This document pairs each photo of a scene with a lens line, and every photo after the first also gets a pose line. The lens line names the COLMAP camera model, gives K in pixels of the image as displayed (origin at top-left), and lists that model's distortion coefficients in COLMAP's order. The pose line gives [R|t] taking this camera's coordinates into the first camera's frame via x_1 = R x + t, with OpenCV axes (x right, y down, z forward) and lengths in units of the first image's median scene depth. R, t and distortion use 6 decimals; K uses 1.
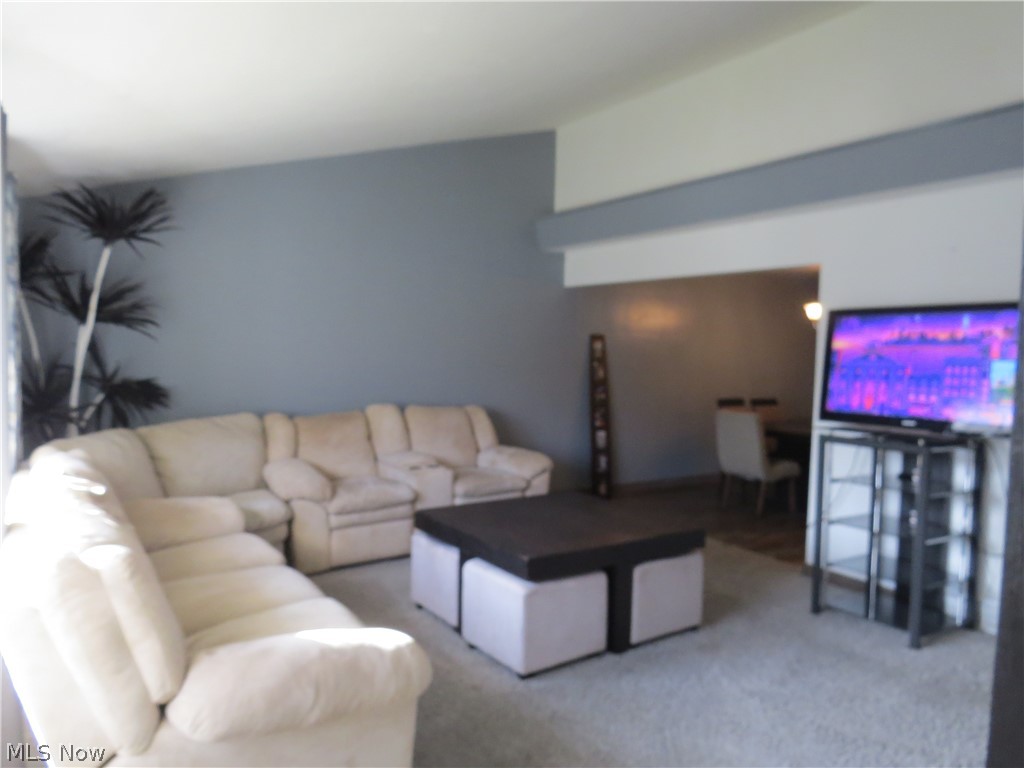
lens RADIAL K [[739.2, 0, 510.6], [0, 739.2, 383.0], [0, 0, 1]] dist [-0.014082, -0.004887]
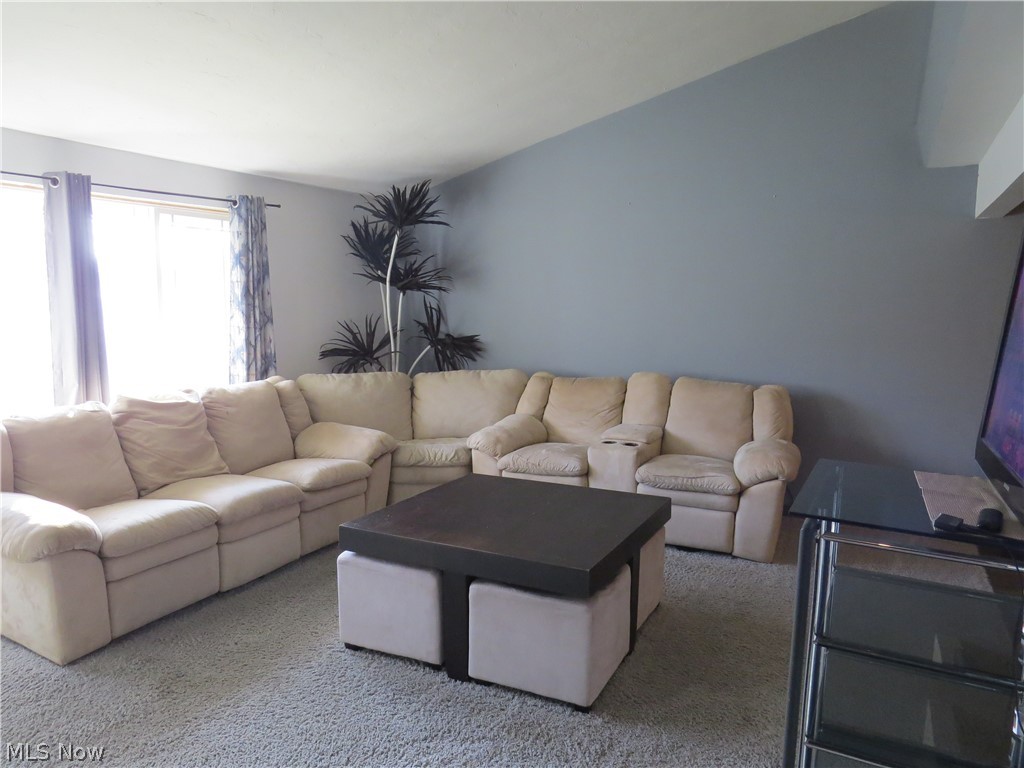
lens RADIAL K [[739.2, 0, 508.1], [0, 739.2, 386.7], [0, 0, 1]] dist [-0.014082, -0.004887]
pose [[0.468682, 0.093183, -0.878439, 0.855213], [-0.053234, 0.995593, 0.077208, -0.024712], [0.881762, 0.010577, 0.471577, 0.652430]]
